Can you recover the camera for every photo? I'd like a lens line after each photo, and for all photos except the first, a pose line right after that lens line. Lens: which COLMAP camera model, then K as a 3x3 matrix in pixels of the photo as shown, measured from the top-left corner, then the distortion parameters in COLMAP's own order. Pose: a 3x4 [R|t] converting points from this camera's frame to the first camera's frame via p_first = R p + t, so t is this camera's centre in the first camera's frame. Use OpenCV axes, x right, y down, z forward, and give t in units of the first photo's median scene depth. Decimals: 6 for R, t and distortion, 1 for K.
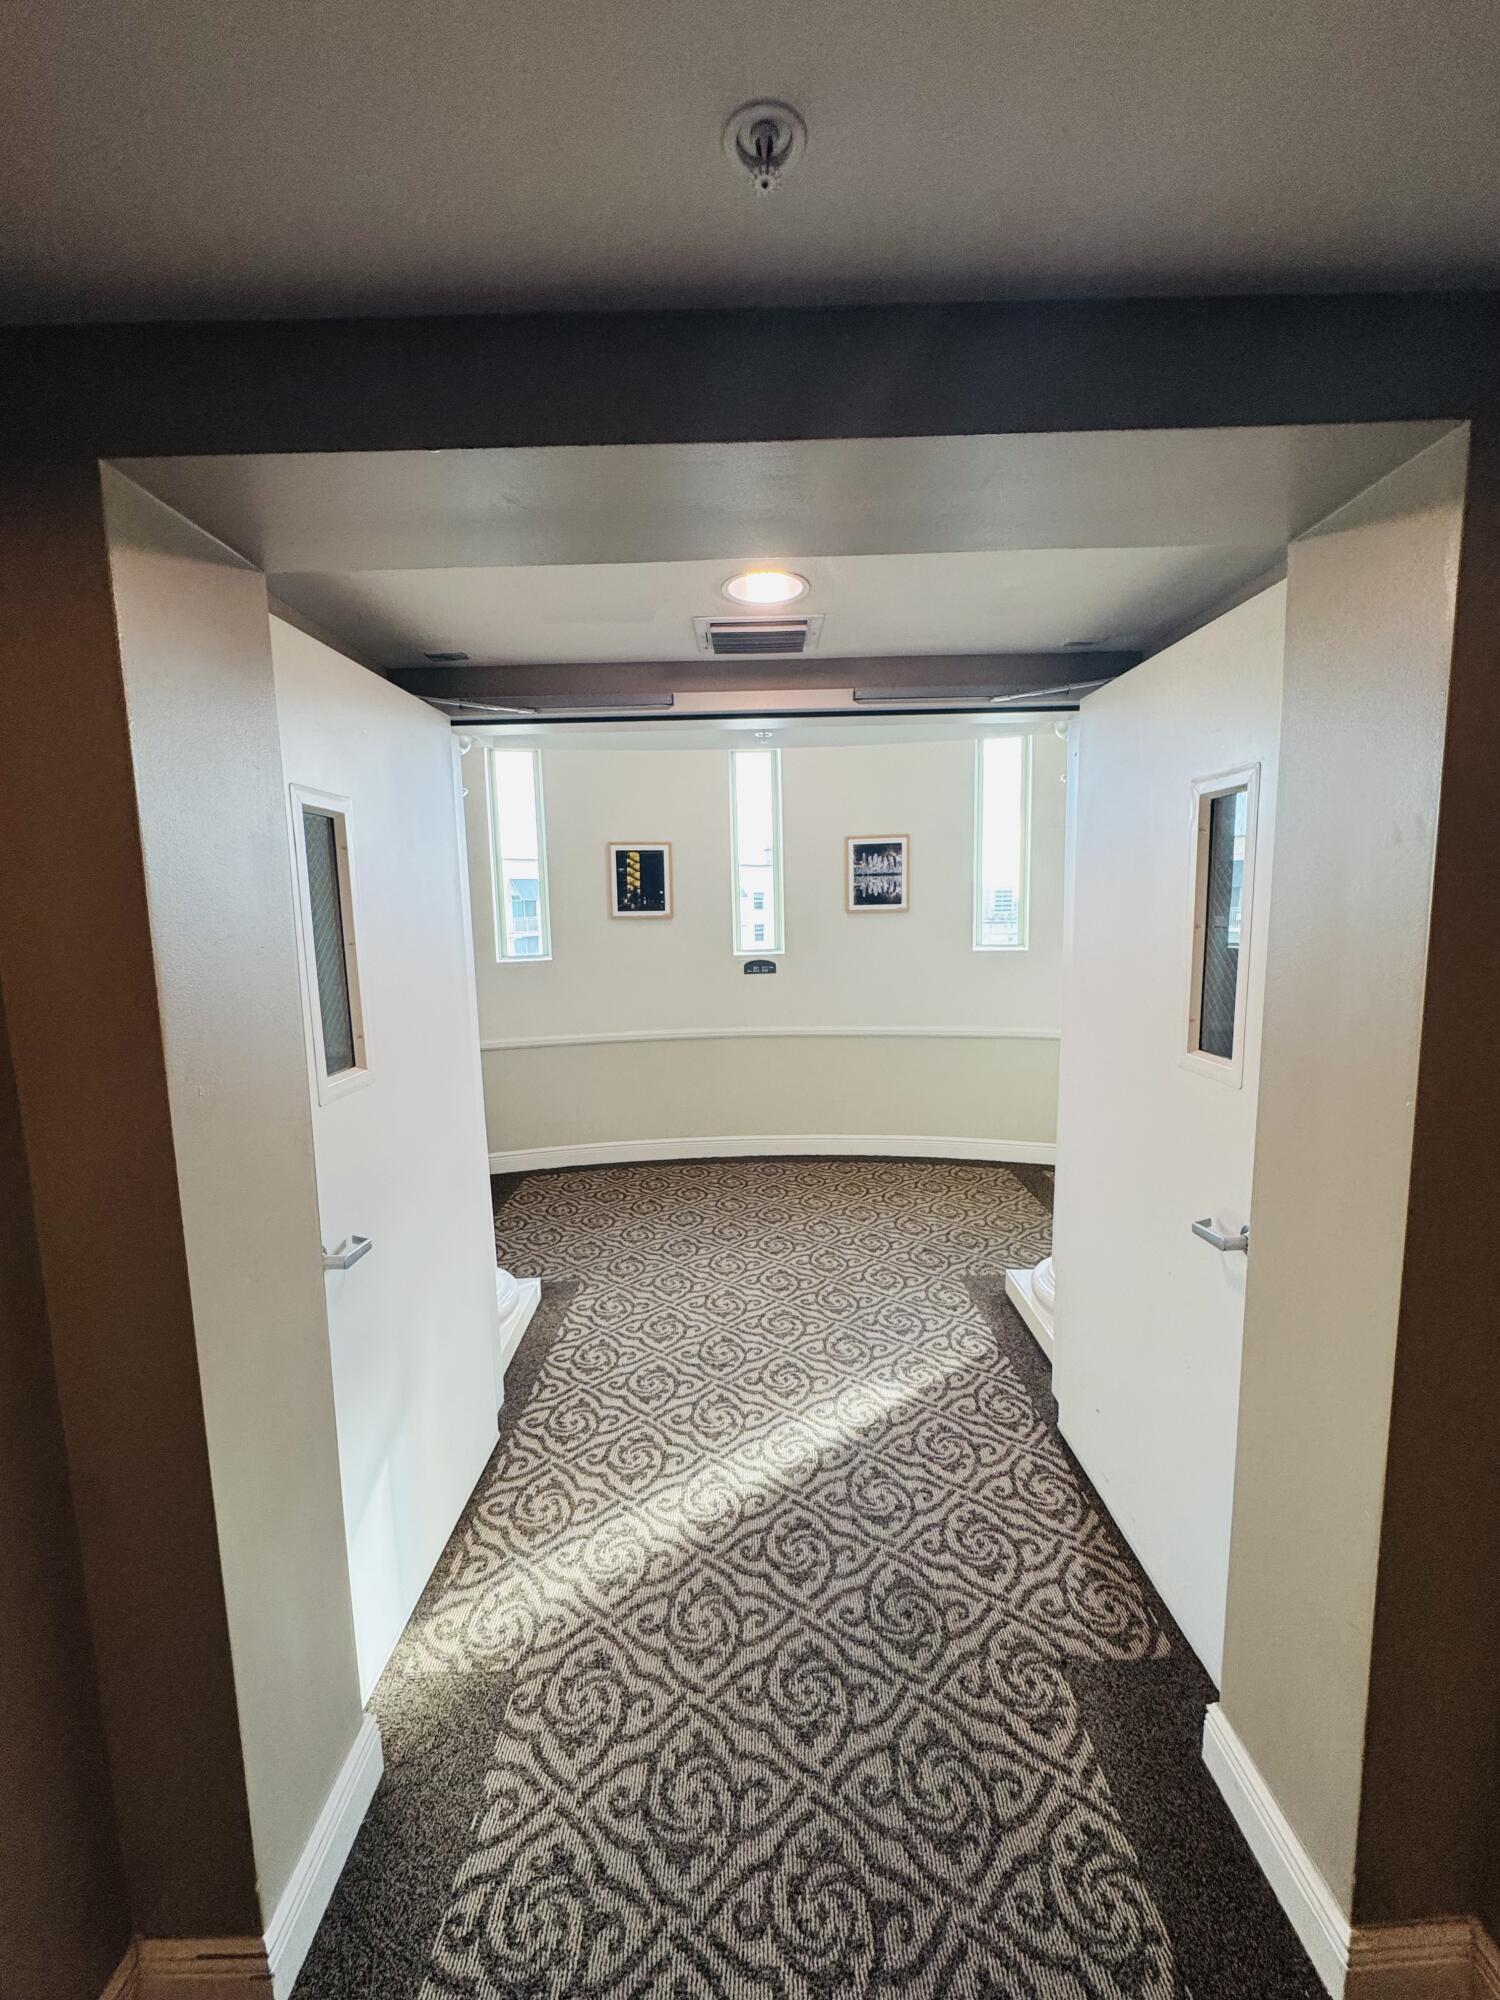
lens RADIAL K [[799.3, 0, 733.6], [0, 799.3, 997.2], [0, 0, 1]] dist [0.001467, 0.000257]
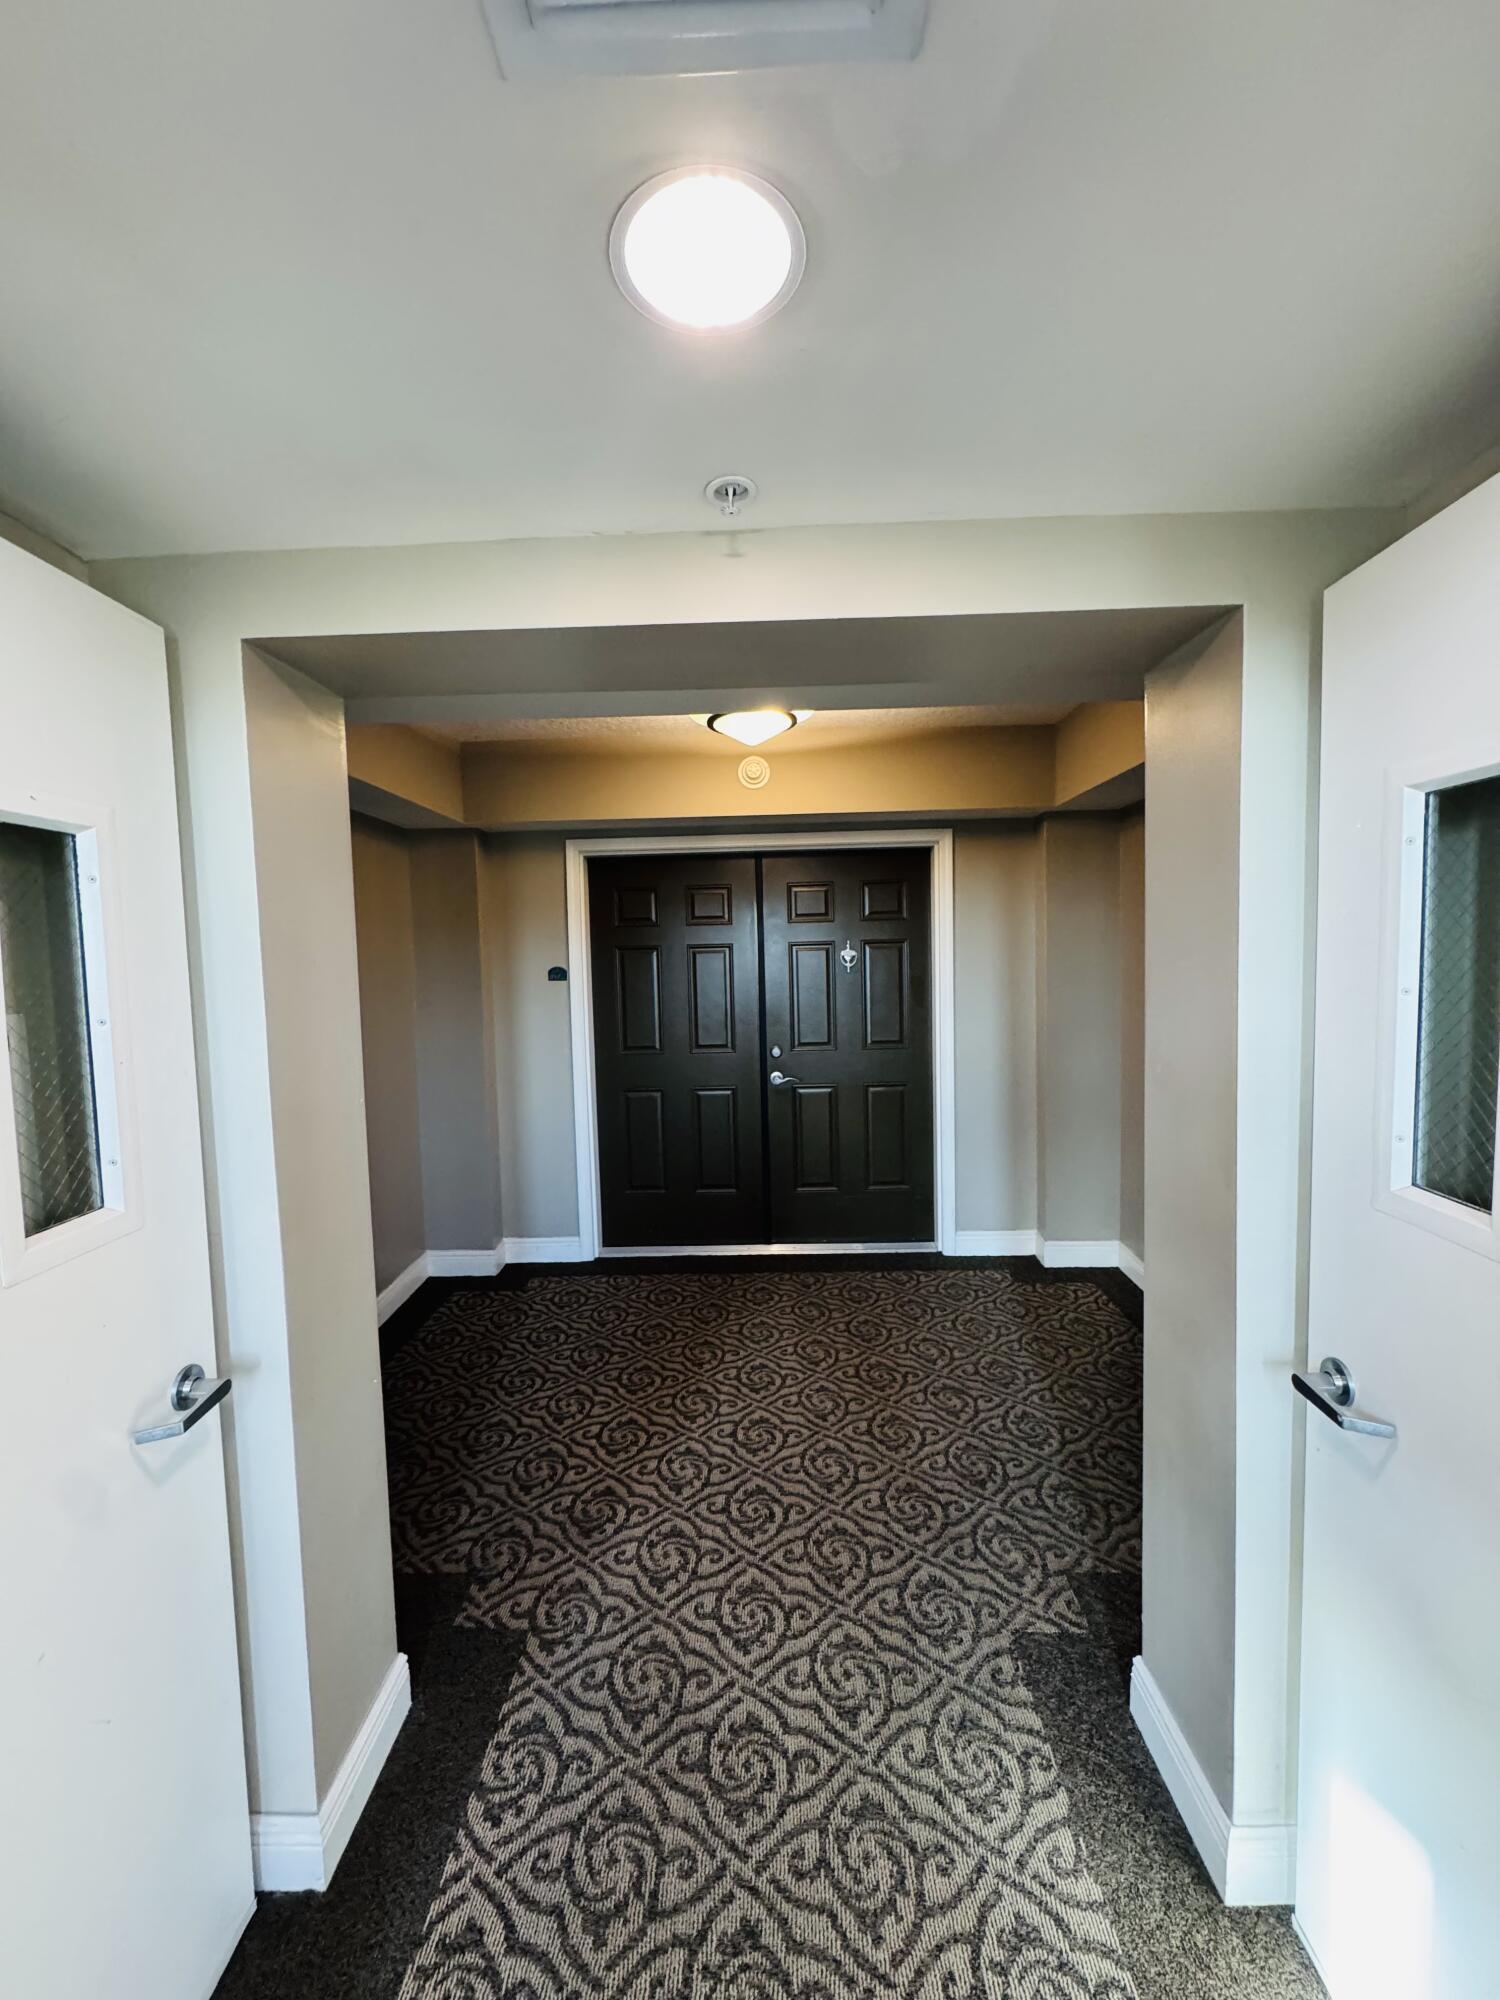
lens RADIAL K [[799.3, 0, 740.1], [0, 799.3, 1013.3], [0, 0, 1]] dist [0.001467, 0.000257]
pose [[-0.999011, 0.041651, 0.015577, 0.049529], [0.043826, 0.981526, 0.186242, -0.213069], [-0.007532, 0.186741, -0.982380, 1.817339]]
